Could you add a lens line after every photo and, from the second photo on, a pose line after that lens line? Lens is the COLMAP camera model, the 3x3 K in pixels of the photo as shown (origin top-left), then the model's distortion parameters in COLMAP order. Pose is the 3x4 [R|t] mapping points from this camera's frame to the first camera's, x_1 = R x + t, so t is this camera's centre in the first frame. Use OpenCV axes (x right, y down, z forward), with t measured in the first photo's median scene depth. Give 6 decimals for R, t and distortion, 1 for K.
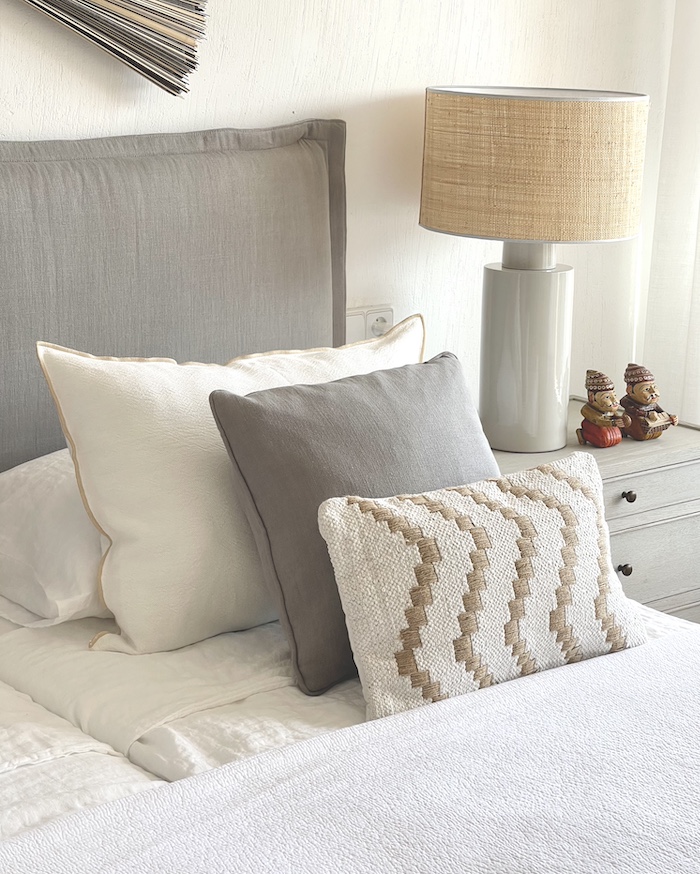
lens RADIAL K [[1847.6, 0, 349.6], [0, 1847.6, 434.3], [0, 0, 1]] dist [0.180670, 0.000000]
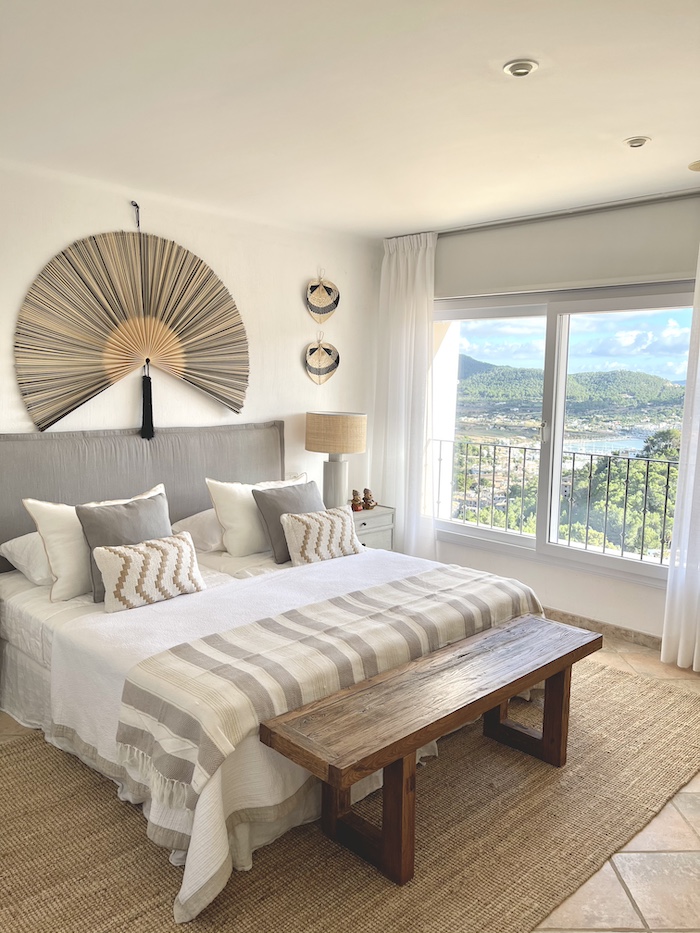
lens RADIAL K [[715.9, 0, 346.7], [0, 715.9, 468.9], [0, 0, 1]] dist [0.002700, -0.000128]
pose [[0.995516, -0.007002, 0.094337, -0.017283], [0.016242, 0.995100, -0.097530, 0.079270], [-0.093191, 0.098625, 0.990751, -0.487611]]
